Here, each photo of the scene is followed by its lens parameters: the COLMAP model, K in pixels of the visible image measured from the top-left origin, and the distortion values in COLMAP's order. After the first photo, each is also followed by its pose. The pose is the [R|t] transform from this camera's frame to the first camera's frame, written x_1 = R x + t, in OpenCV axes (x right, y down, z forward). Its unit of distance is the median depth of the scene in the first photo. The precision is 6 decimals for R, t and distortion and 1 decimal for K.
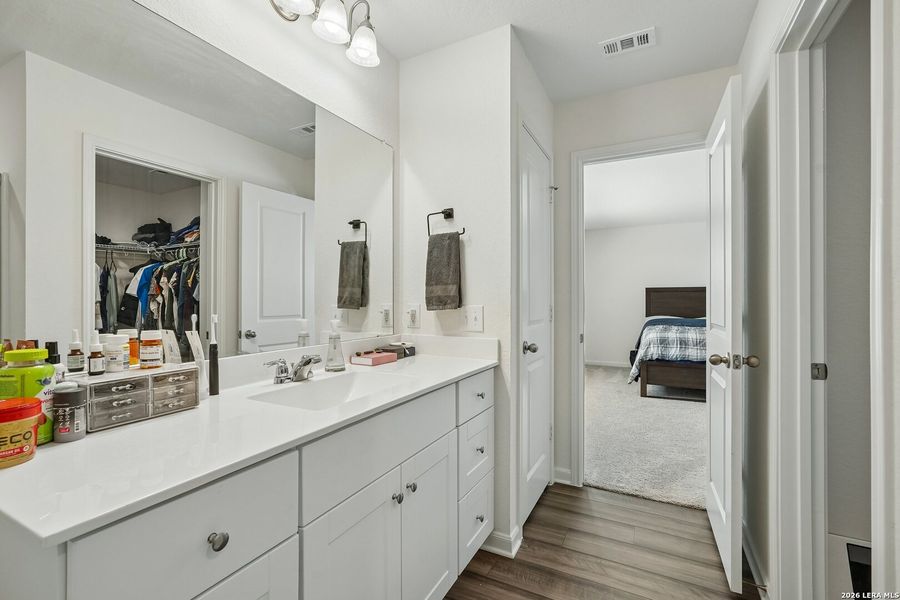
lens RADIAL K [[405.4, 0, 445.2], [0, 405.4, 301.2], [0, 0, 1]] dist [-0.014660, -0.000767]
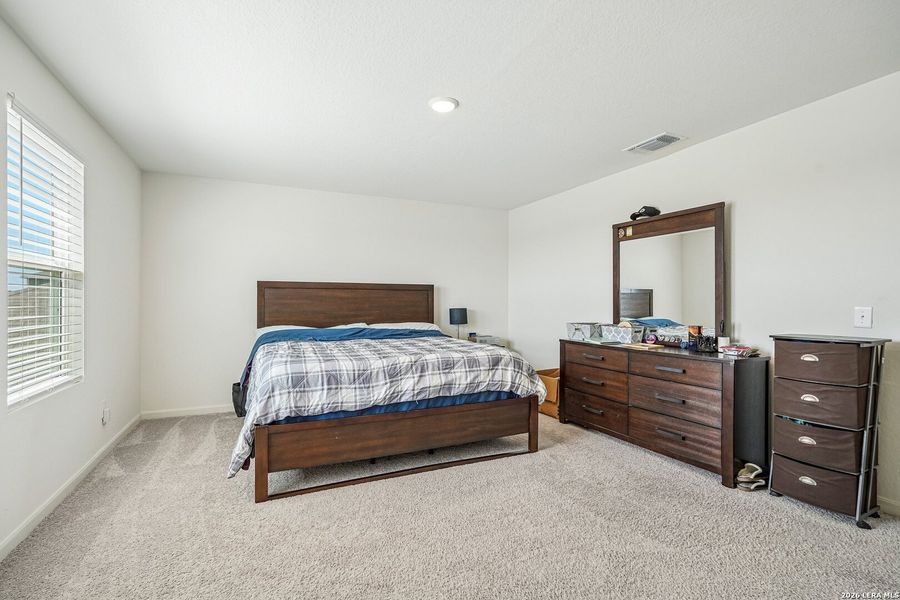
lens RADIAL K [[405.4, 0, 449.6], [0, 405.4, 305.9], [0, 0, 1]] dist [-0.014660, -0.000767]
pose [[0.600833, -0.006097, 0.799352, 0.235377], [-0.003148, 0.999945, 0.009994, -0.002595], [-0.799369, -0.008521, 0.600781, 0.516745]]
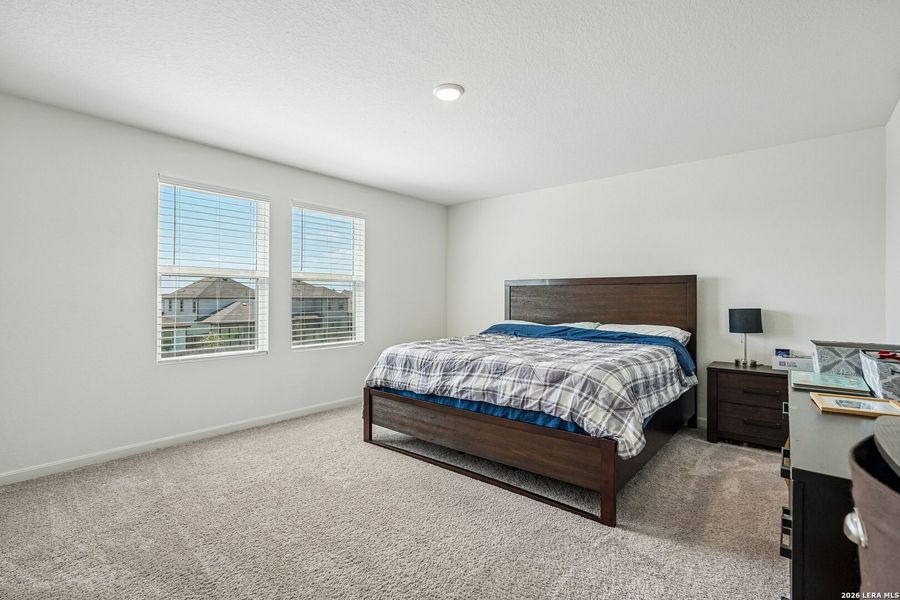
lens RADIAL K [[430.2, 0, 449.3], [0, 430.2, 294.1], [0, 0, 1]] dist [-0.010567, 0.005460]
pose [[0.979541, 0.000902, -0.201242, 0.751164], [-0.002142, 0.999980, -0.005941, -0.004850], [0.201232, 0.006250, 0.979524, 0.316025]]
